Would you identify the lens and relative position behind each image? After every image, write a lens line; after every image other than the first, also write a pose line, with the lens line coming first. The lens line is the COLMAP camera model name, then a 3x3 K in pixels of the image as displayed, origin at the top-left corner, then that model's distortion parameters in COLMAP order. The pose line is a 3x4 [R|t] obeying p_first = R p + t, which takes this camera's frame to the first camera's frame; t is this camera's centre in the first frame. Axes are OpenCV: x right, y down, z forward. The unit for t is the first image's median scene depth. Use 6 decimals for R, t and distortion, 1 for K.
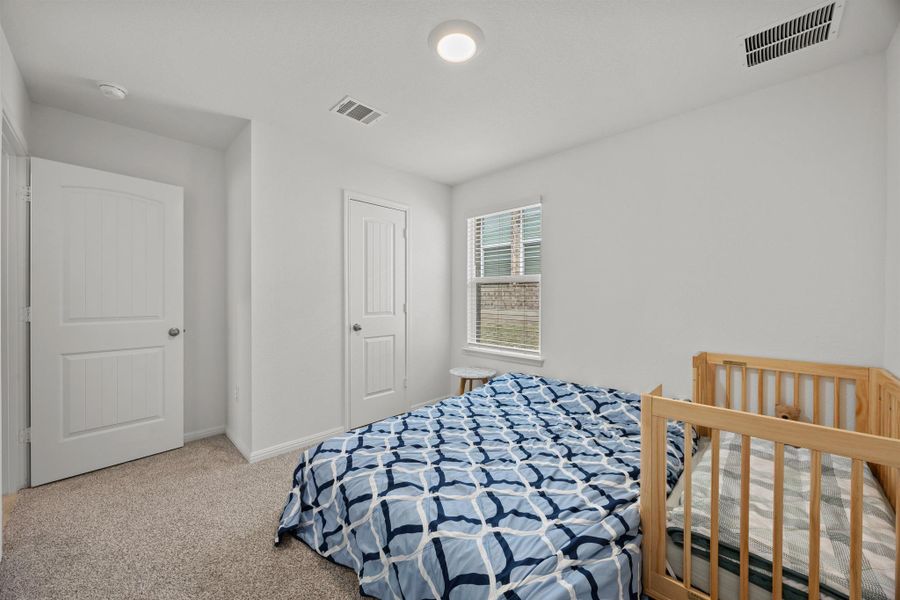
lens RADIAL K [[339.8, 0, 445.5], [0, 339.8, 298.7], [0, 0, 1]] dist [-0.002821, 0.000138]
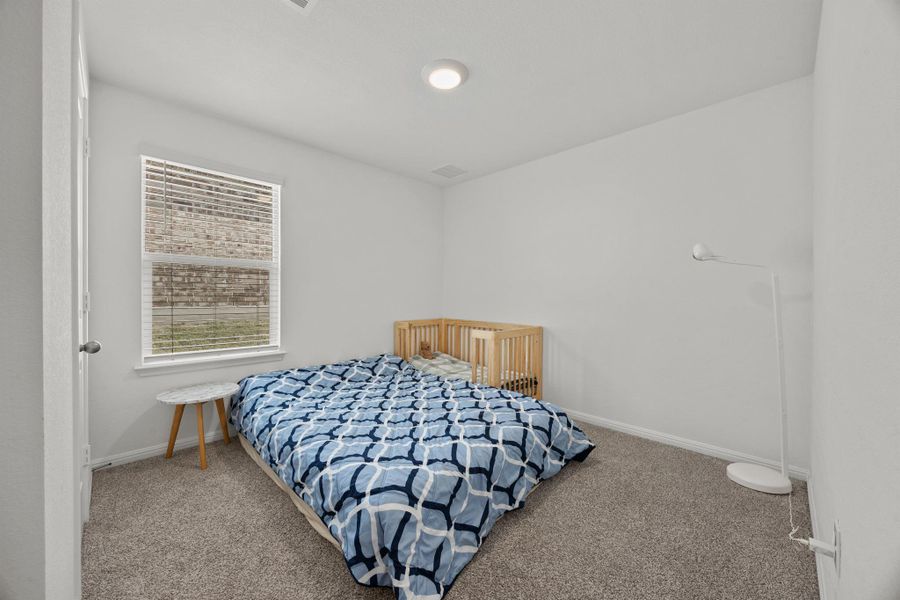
lens RADIAL K [[339.8, 0, 445.5], [0, 339.8, 298.7], [0, 0, 1]] dist [-0.002821, 0.000138]
pose [[-0.029607, -0.012992, 0.999477, -0.911957], [-0.008509, 0.999883, 0.012745, 0.016583], [-0.999525, -0.008127, -0.029714, 0.765677]]
